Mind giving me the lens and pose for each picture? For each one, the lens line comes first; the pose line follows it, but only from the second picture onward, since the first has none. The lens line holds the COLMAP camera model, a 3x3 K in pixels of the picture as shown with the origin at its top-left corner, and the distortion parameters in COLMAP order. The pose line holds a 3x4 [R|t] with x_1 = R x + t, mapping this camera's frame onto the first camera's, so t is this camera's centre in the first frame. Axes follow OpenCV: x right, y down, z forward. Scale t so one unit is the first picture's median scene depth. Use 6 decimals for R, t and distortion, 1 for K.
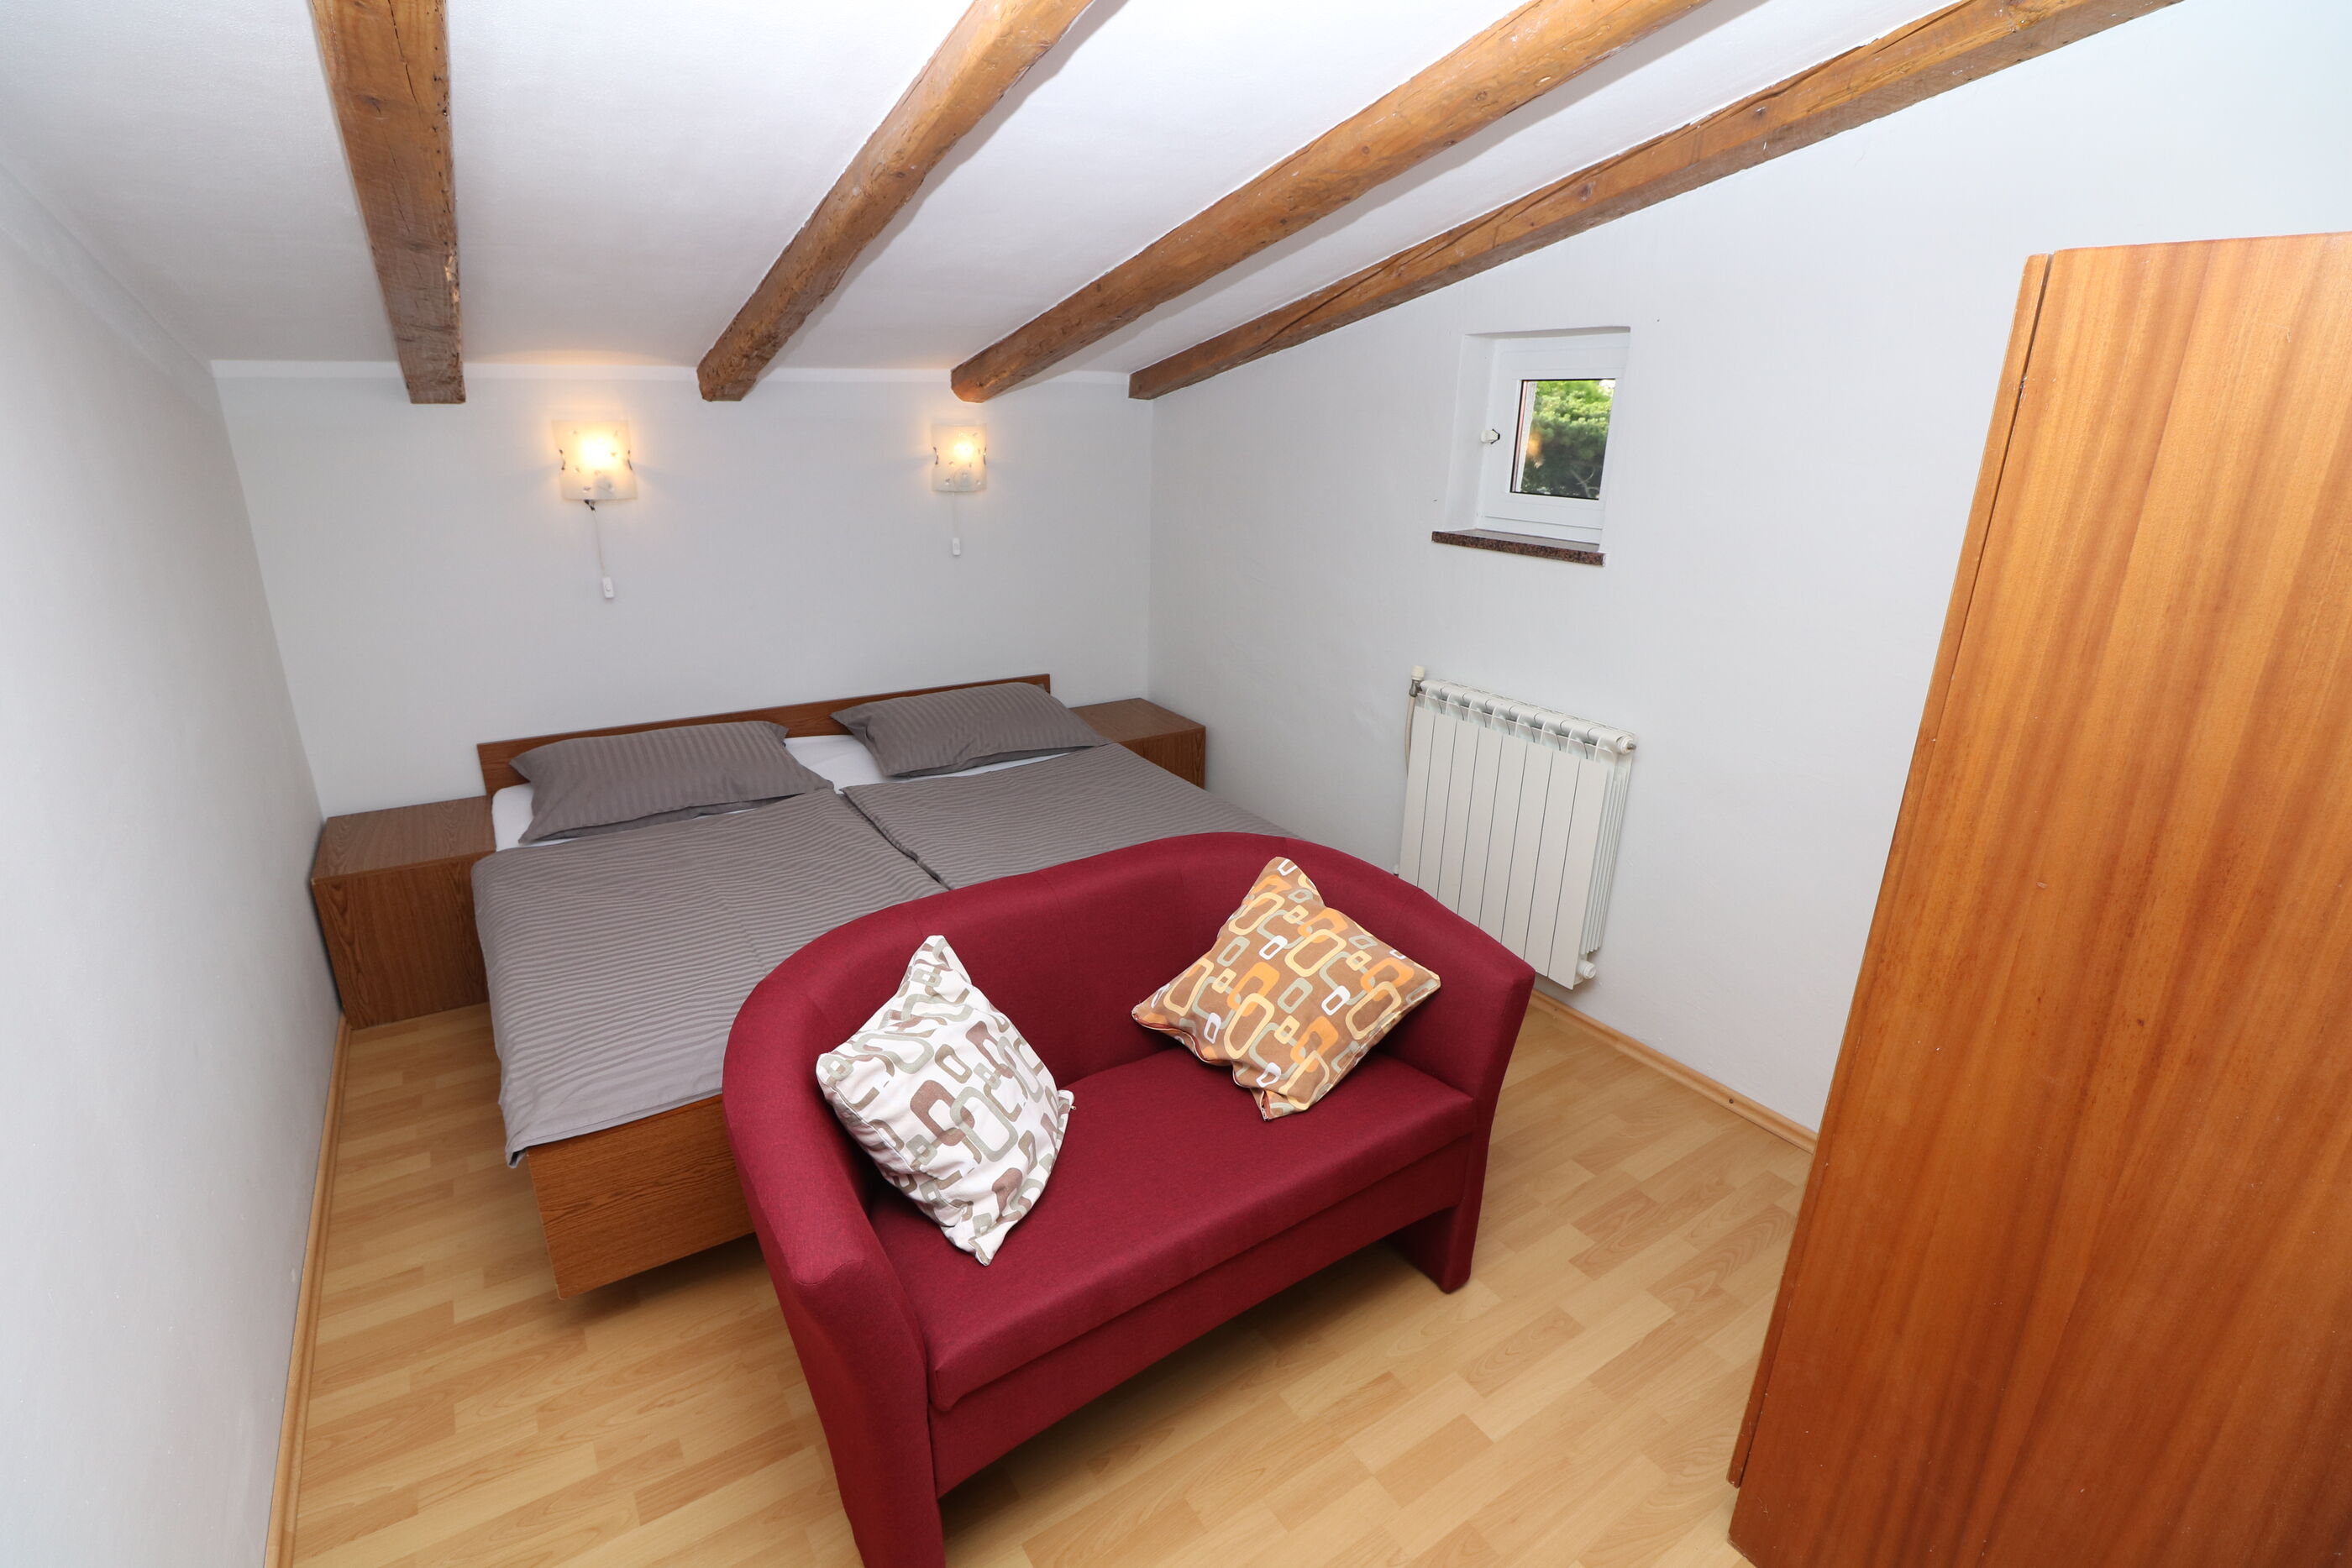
lens RADIAL K [[1088.6, 0, 1183.4], [0, 1088.6, 791.1], [0, 0, 1]] dist [0.000015, -0.013085]
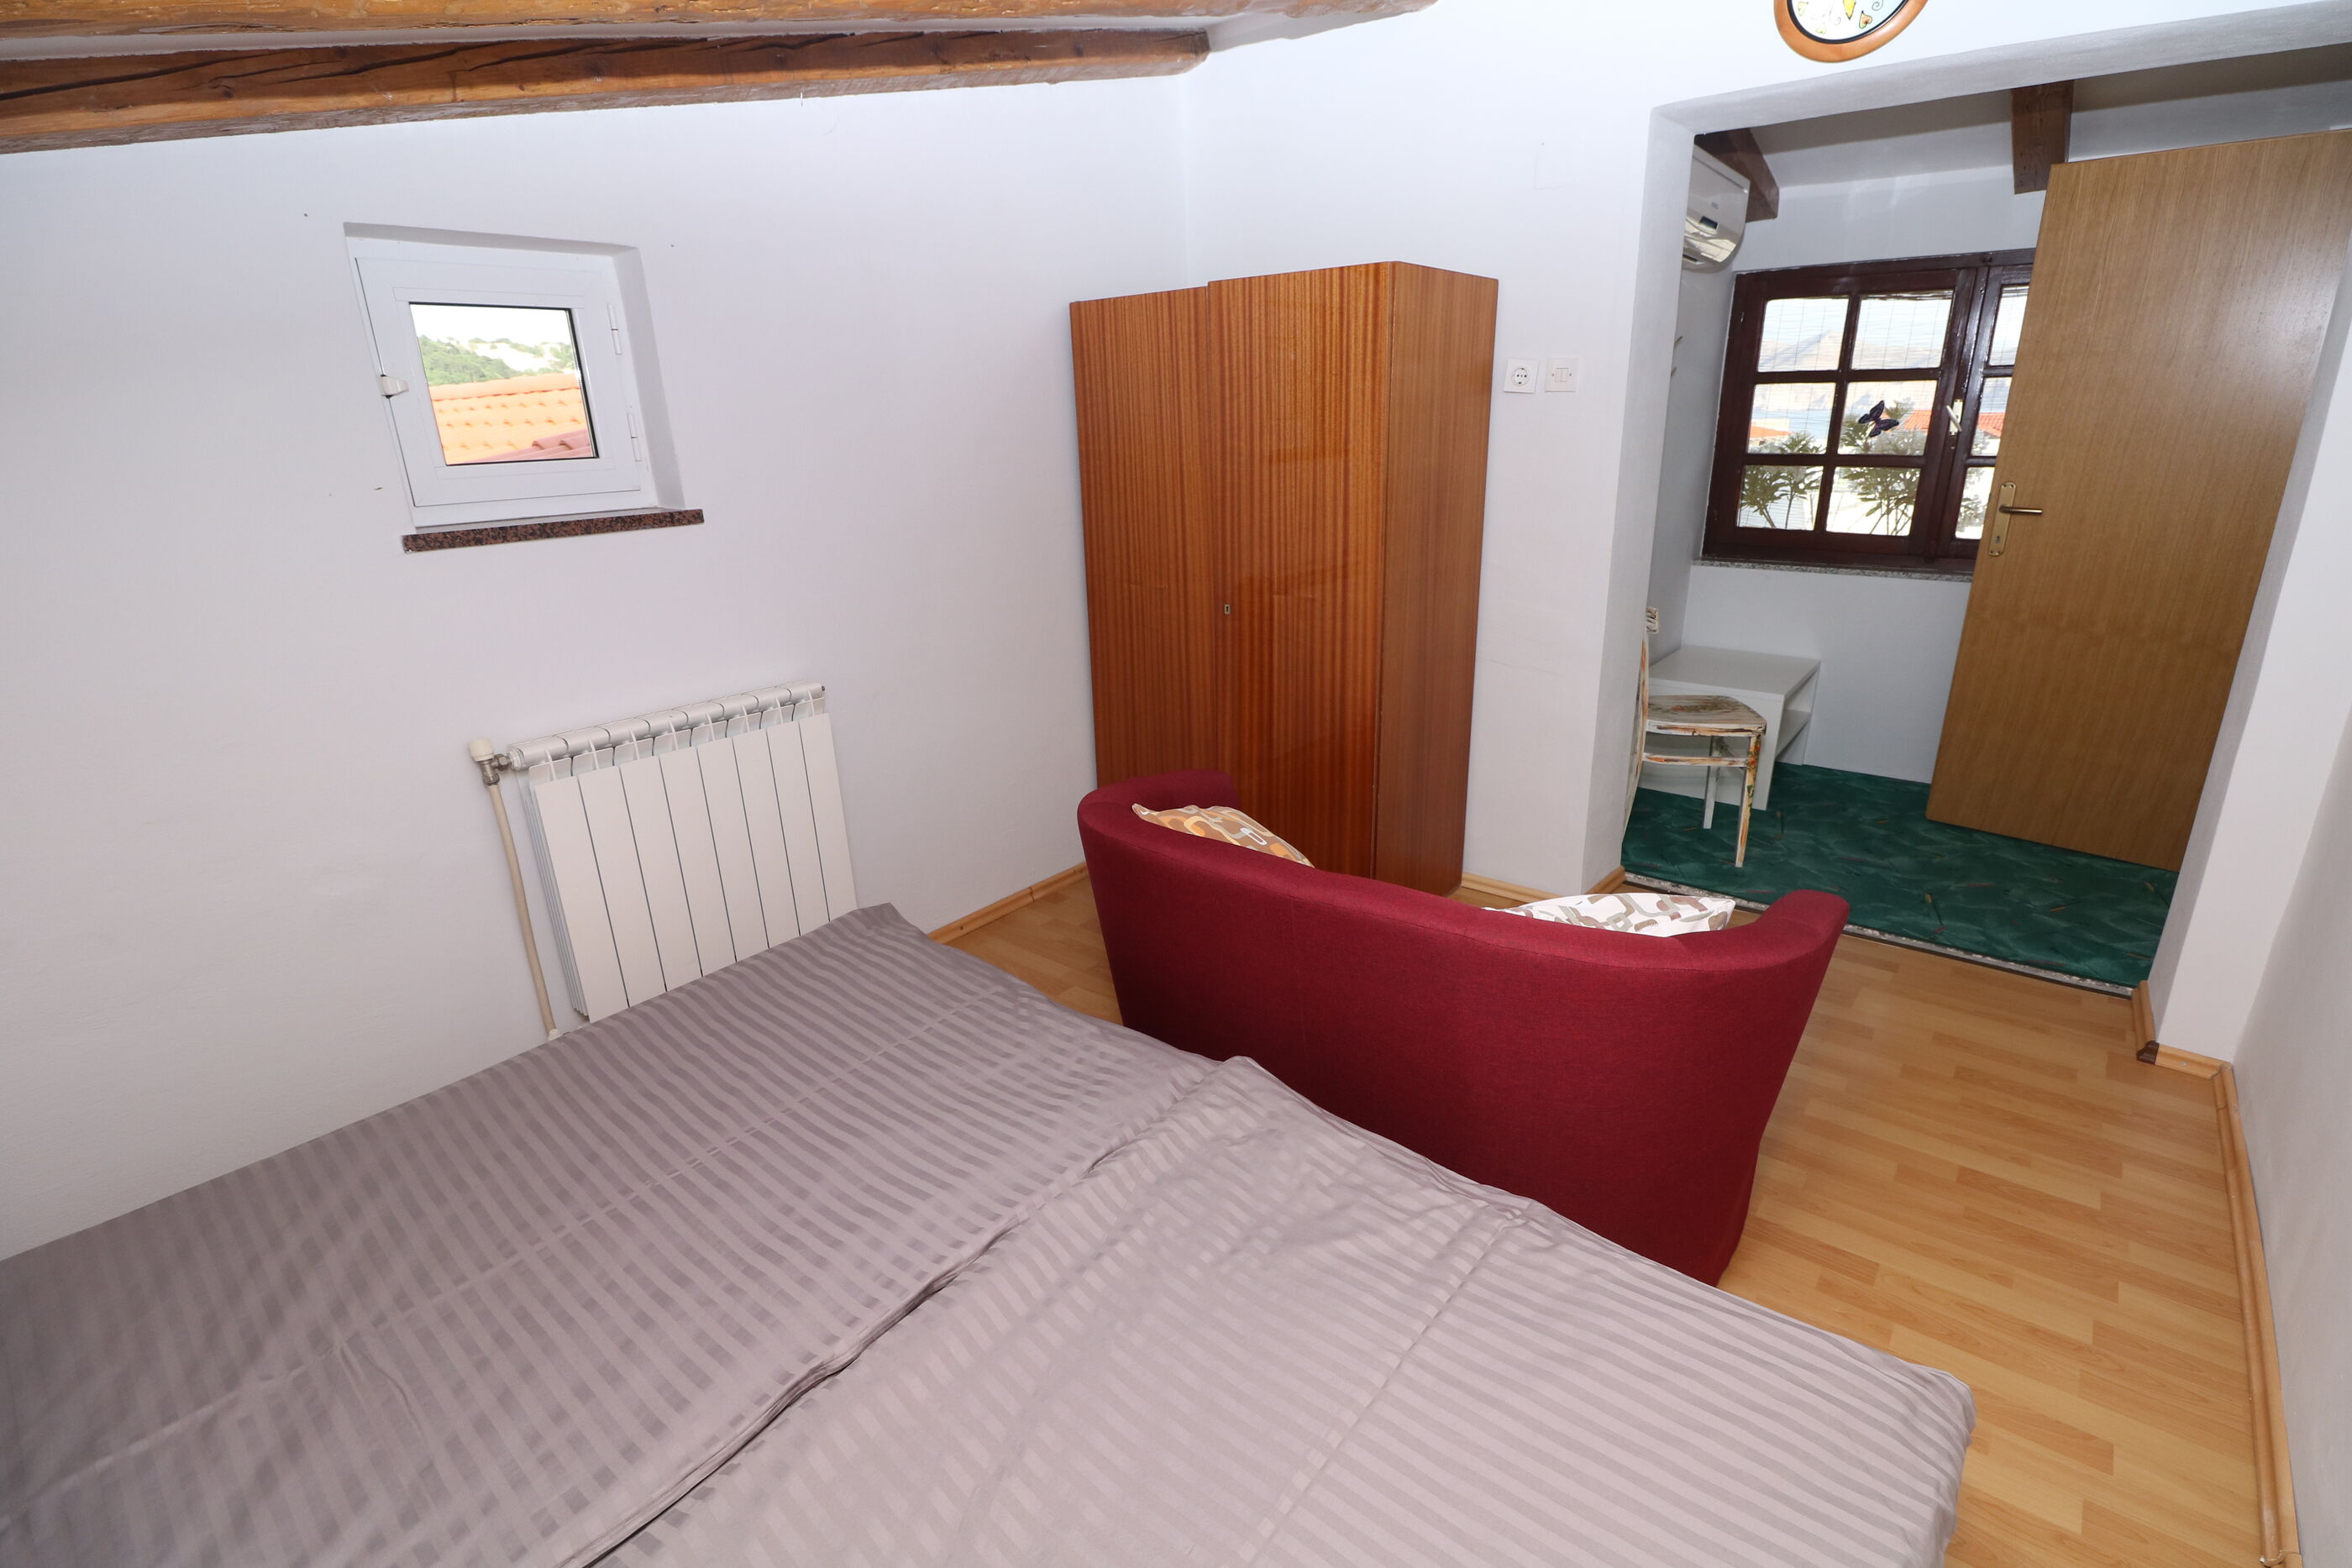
lens RADIAL K [[1089.1, 0, 1183.0], [0, 1089.1, 791.7], [0, 0, 1]] dist [0.002138, -0.014807]
pose [[-0.292582, -0.318484, 0.901645, -0.822564], [0.338657, 0.847282, 0.409175, -0.343999], [-0.894264, 0.425065, -0.140043, 1.183414]]
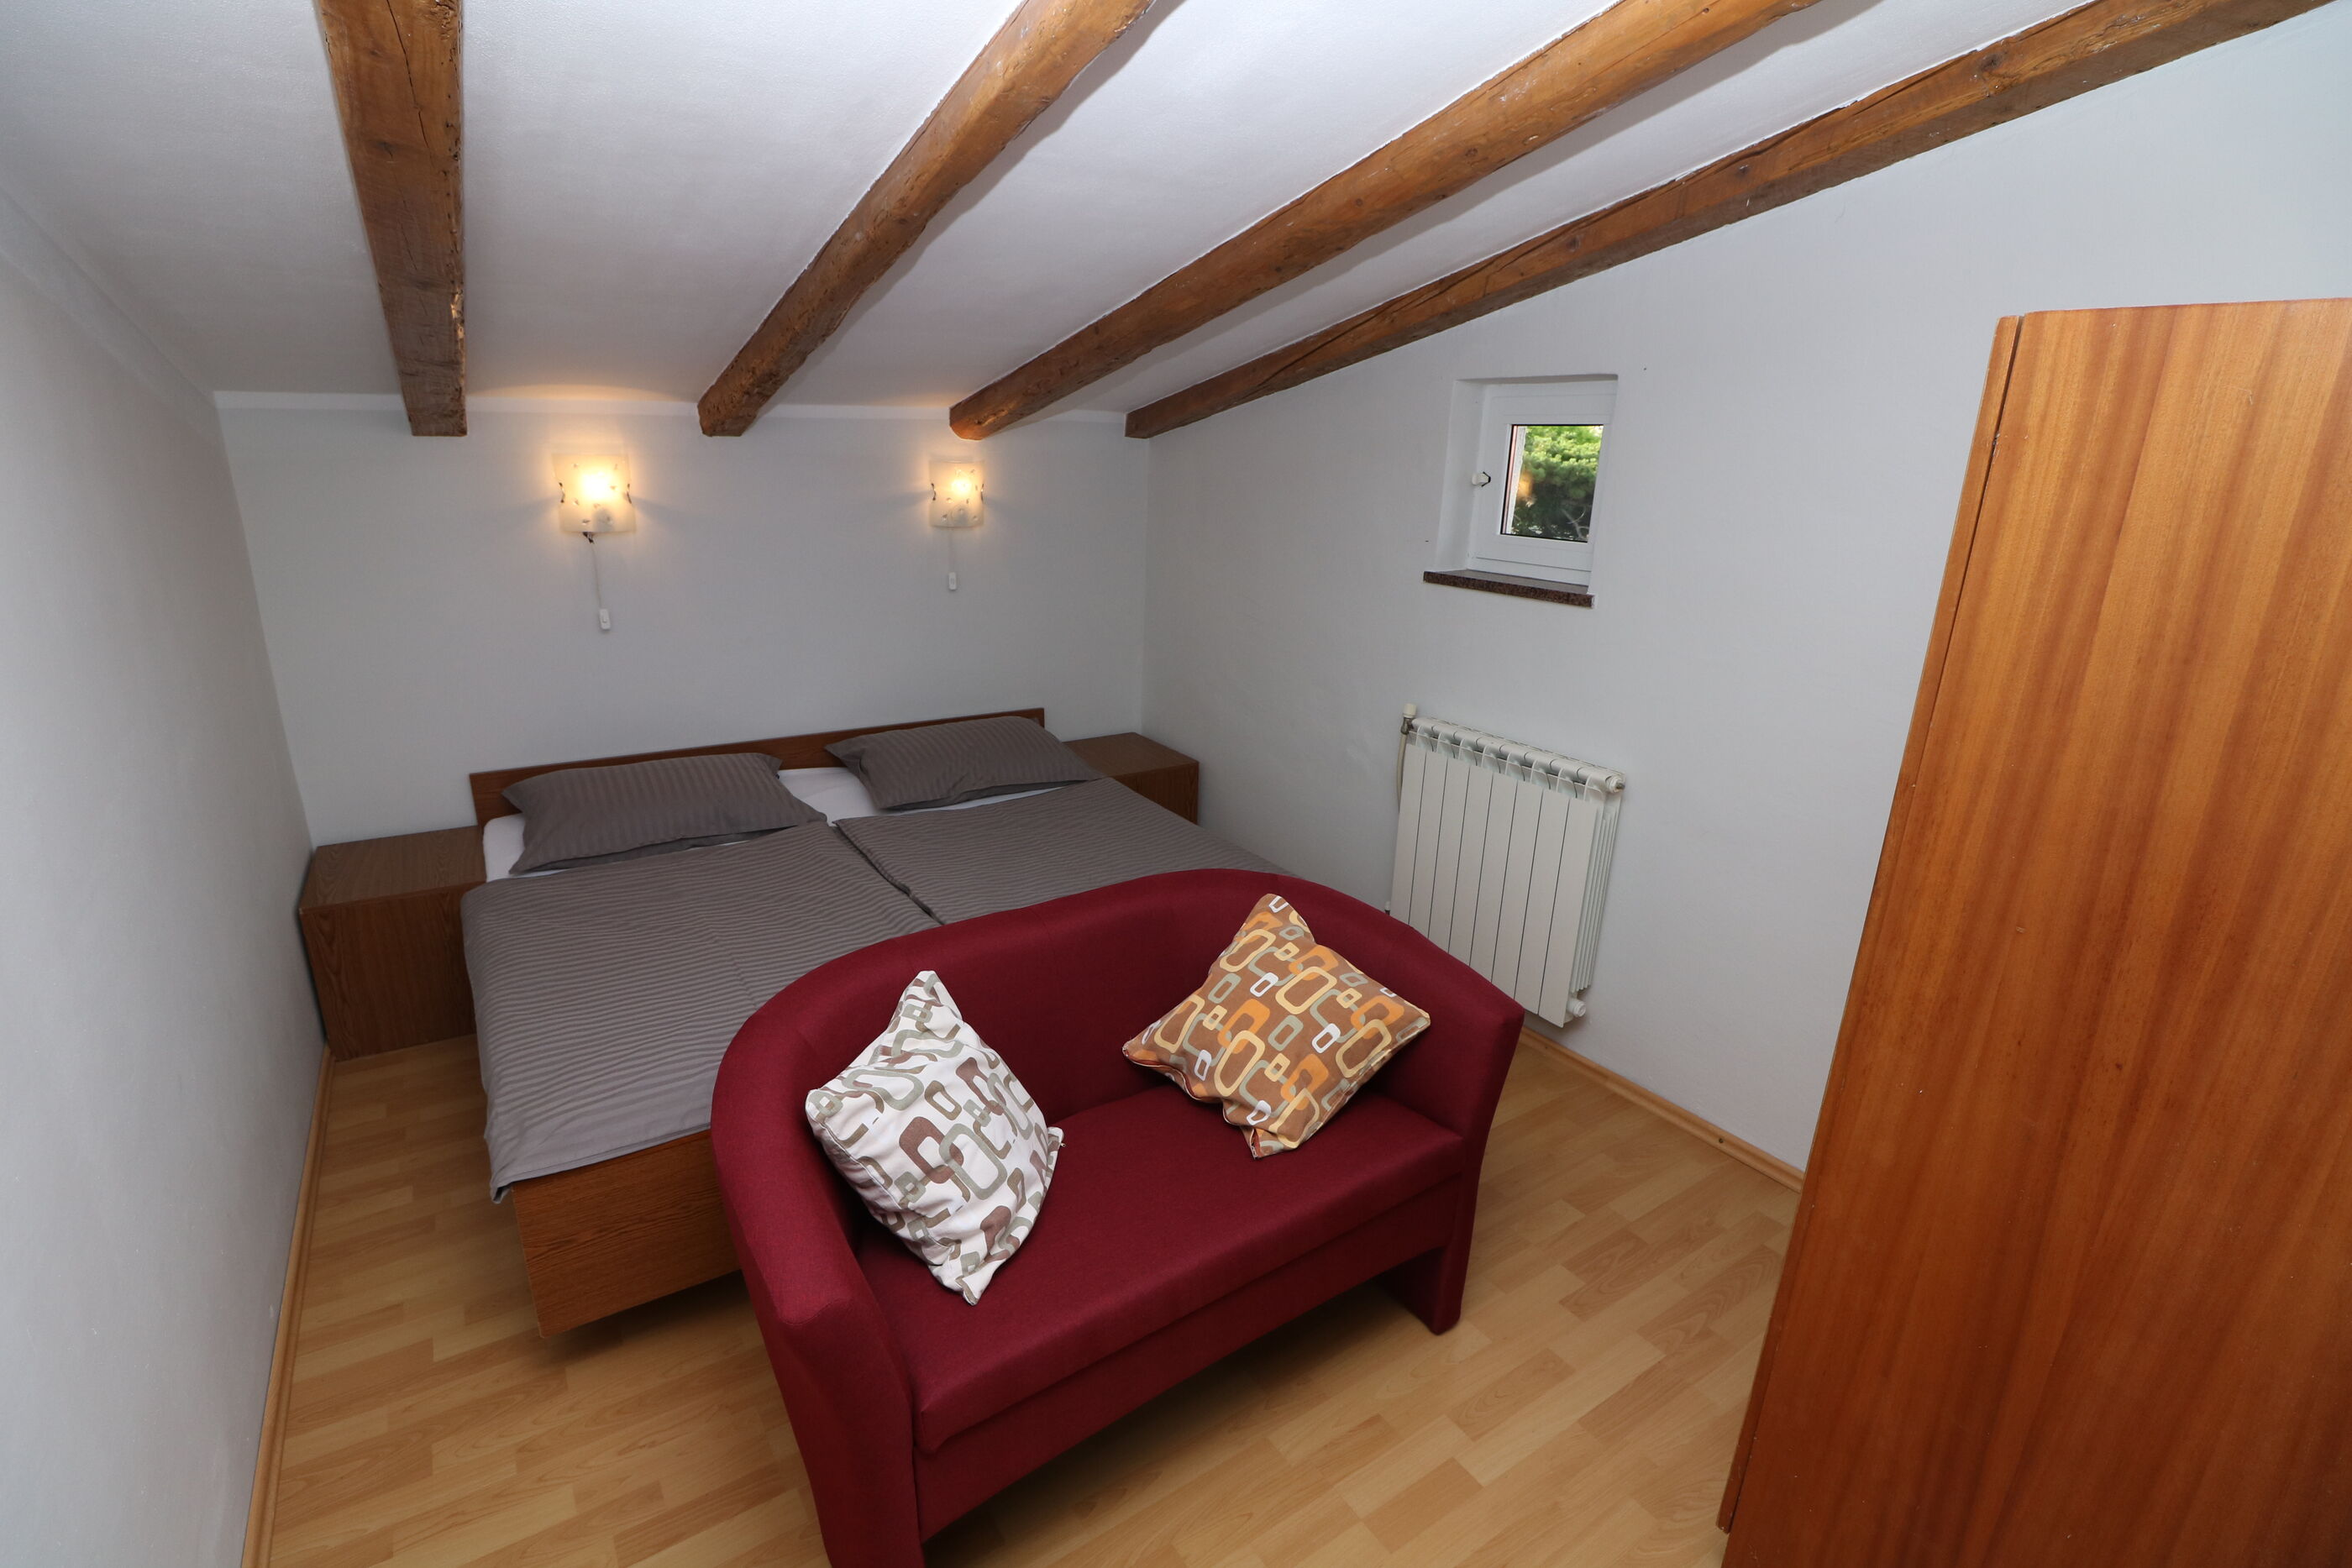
lens RADIAL K [[1088.9, 0, 1186.5], [0, 1088.9, 792.8], [0, 0, 1]] dist [0.000551, -0.013387]
pose [[0.999930, 0.007815, 0.008845, 0.000767], [-0.007564, 0.999577, -0.028074, -0.004354], [-0.009060, 0.028005, 0.999567, -0.007295]]
